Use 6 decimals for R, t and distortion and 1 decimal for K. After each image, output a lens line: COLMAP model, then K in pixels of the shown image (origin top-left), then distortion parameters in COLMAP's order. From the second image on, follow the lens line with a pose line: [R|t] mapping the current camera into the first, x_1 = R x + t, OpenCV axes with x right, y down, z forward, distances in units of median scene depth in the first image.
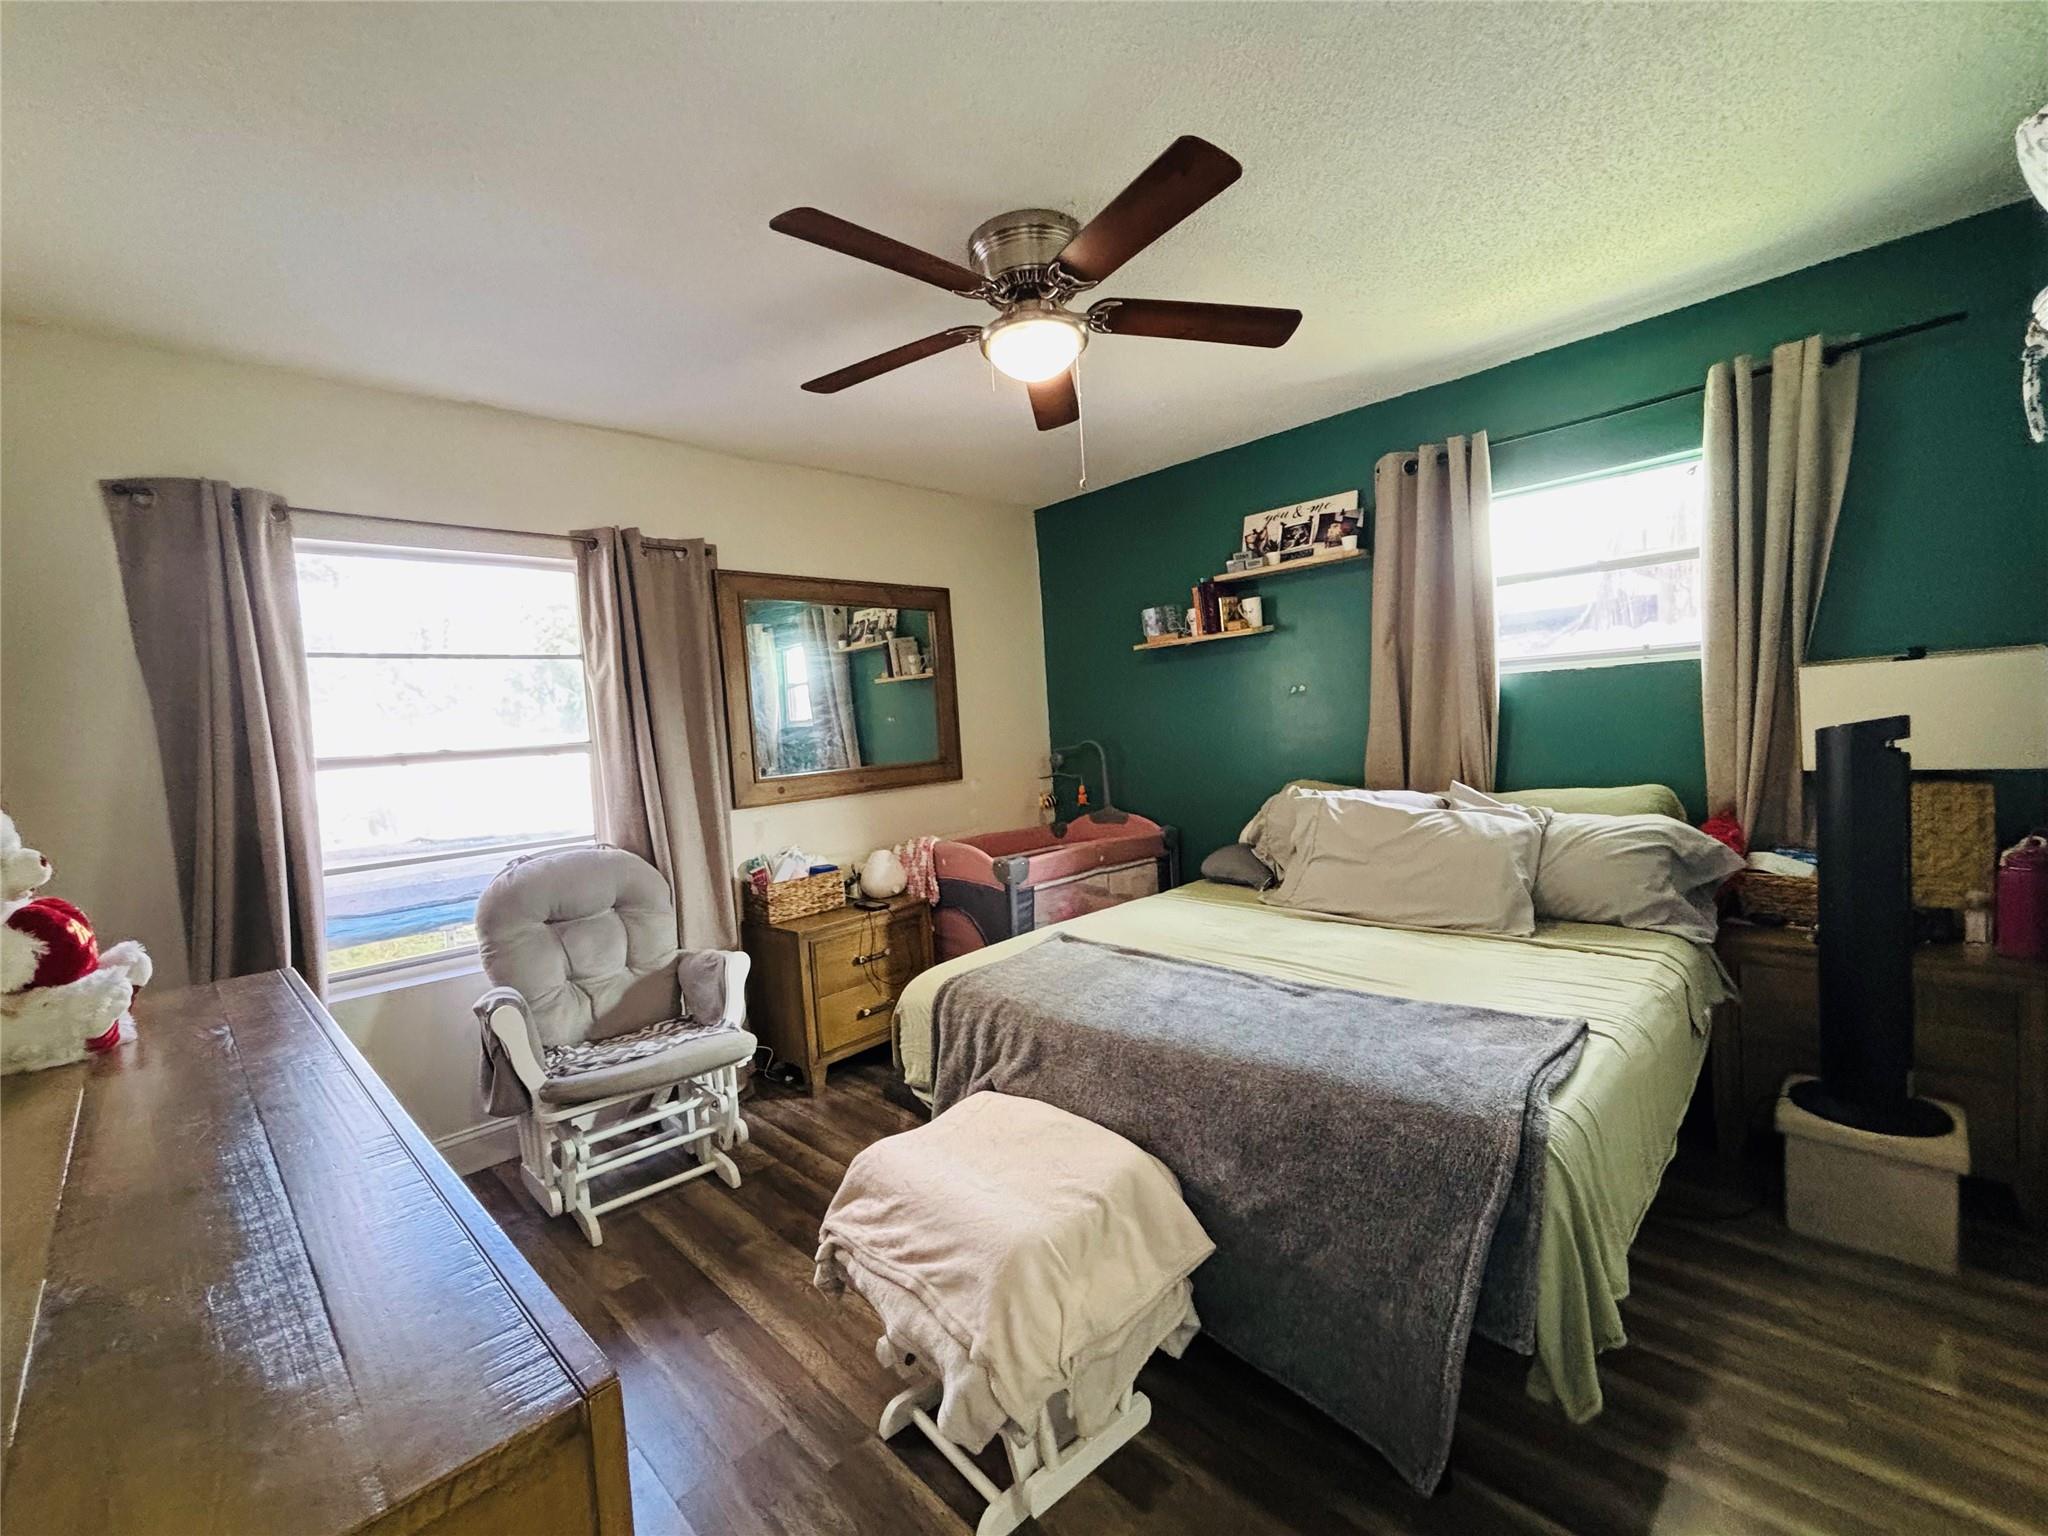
lens RADIAL K [[842.7, 0, 1024.0], [0, 842.7, 768.0], [0, 0, 1]] dist [-0.017112, 0.000098]
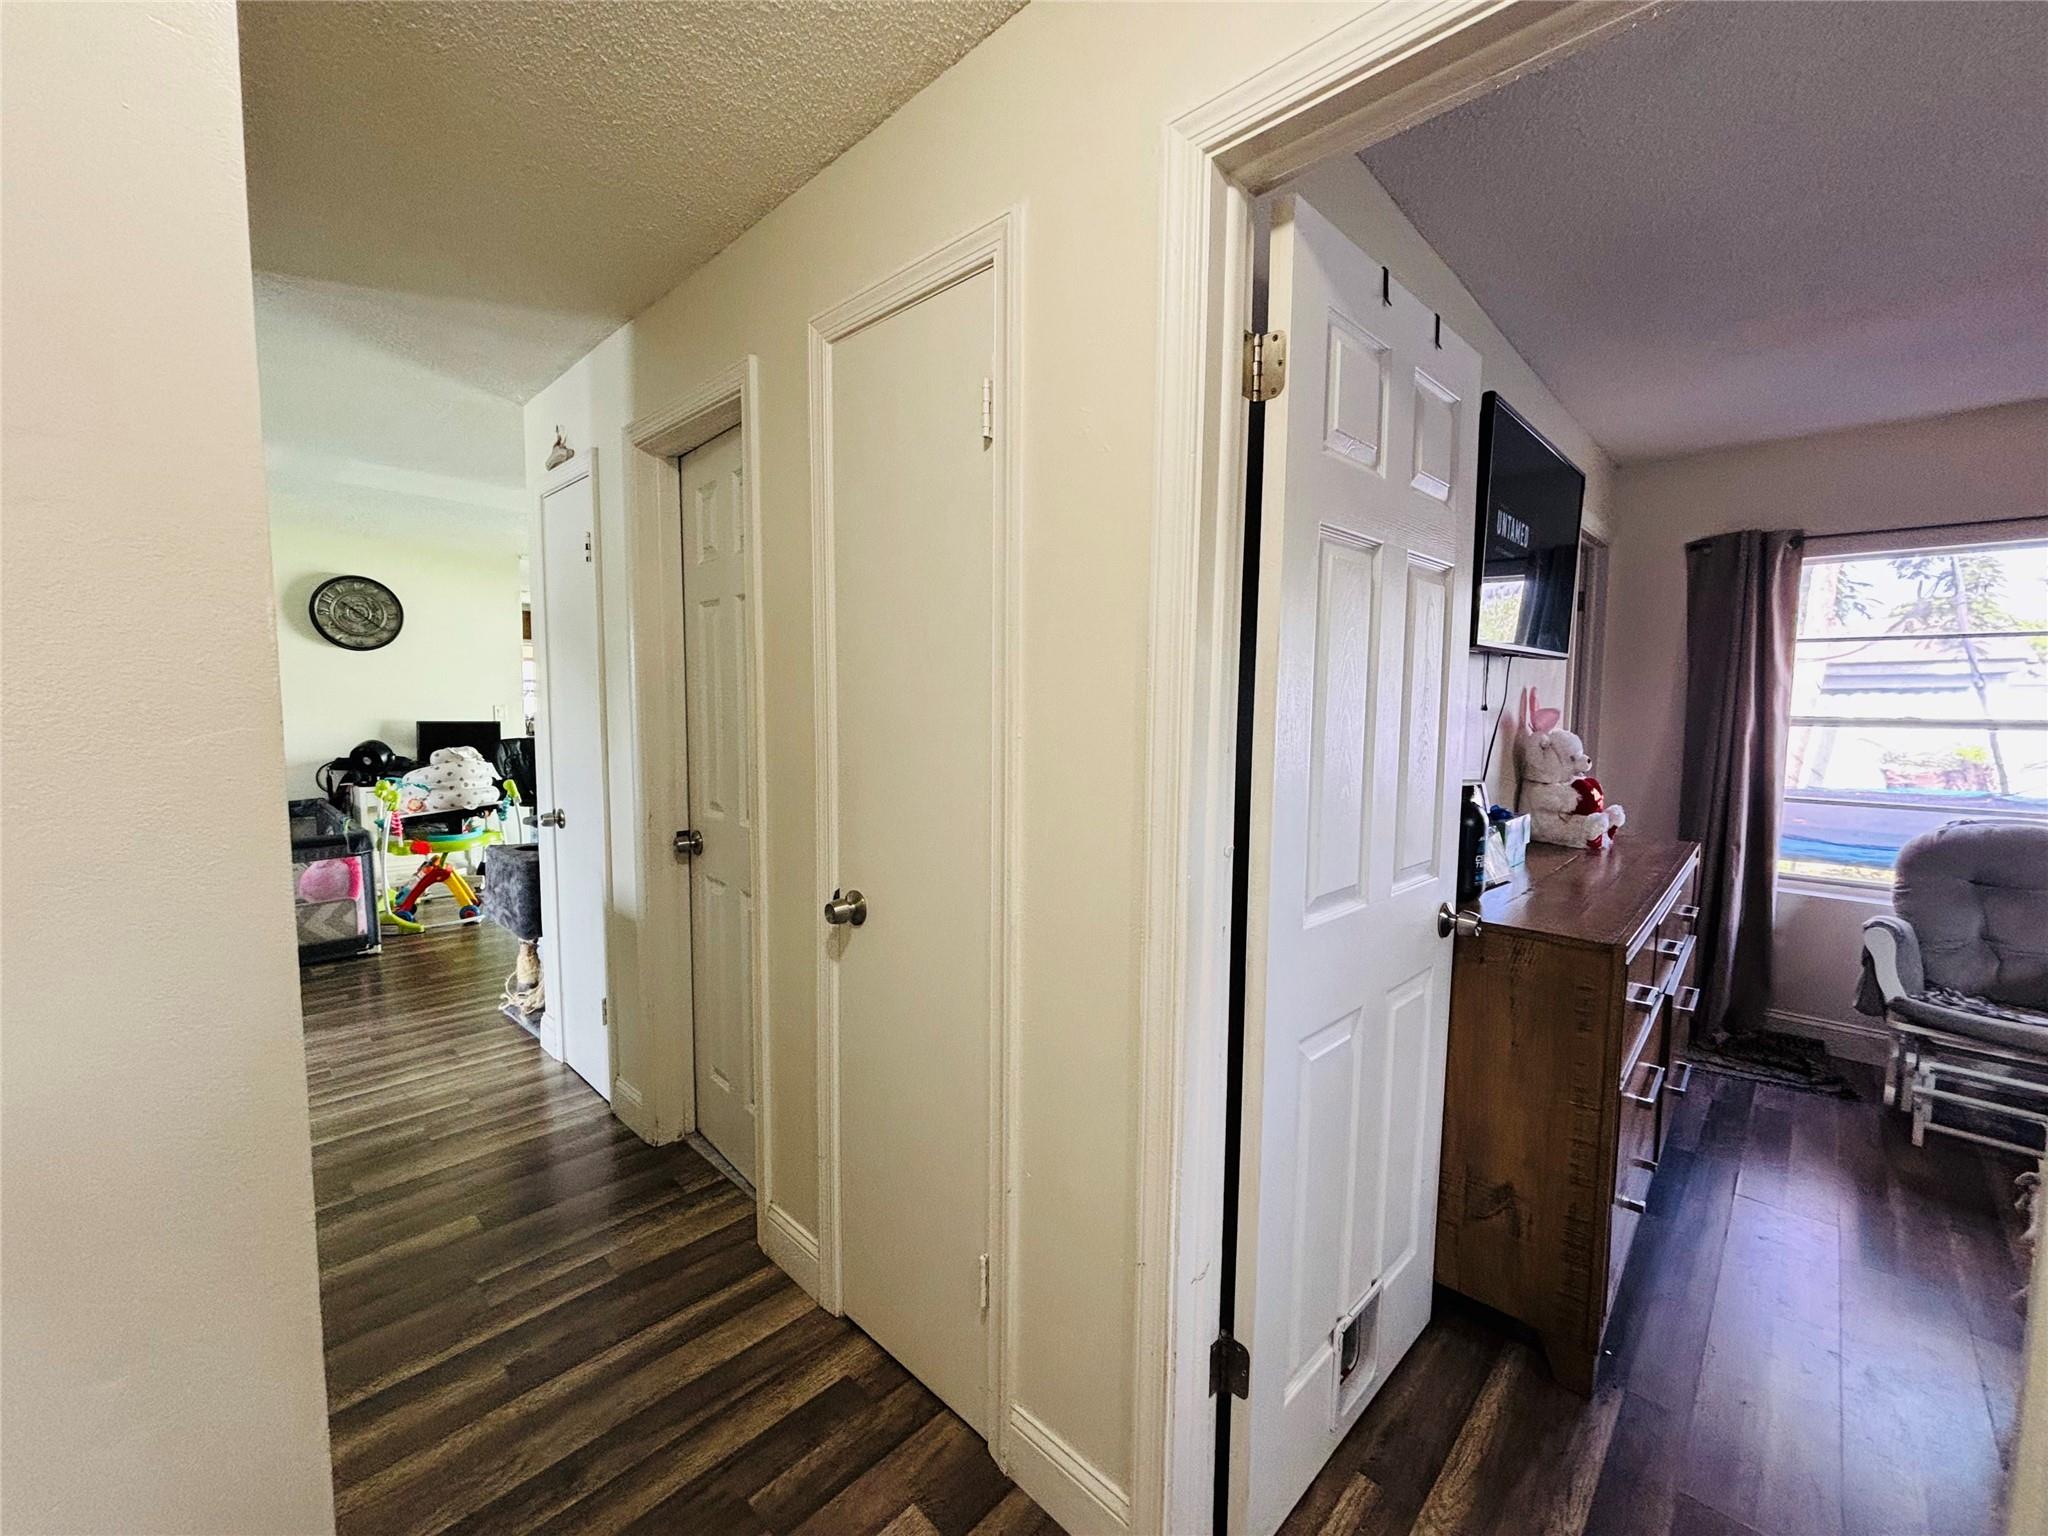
lens RADIAL K [[823.5, 0, 1024.0], [0, 823.5, 768.0], [0, 0, 1]] dist [0.000639, 0.000113]
pose [[-0.003533, 0.142711, -0.989758, 0.590917], [-0.058987, 0.988011, 0.142670, -0.055604], [0.998253, 0.058887, 0.004928, -0.316167]]
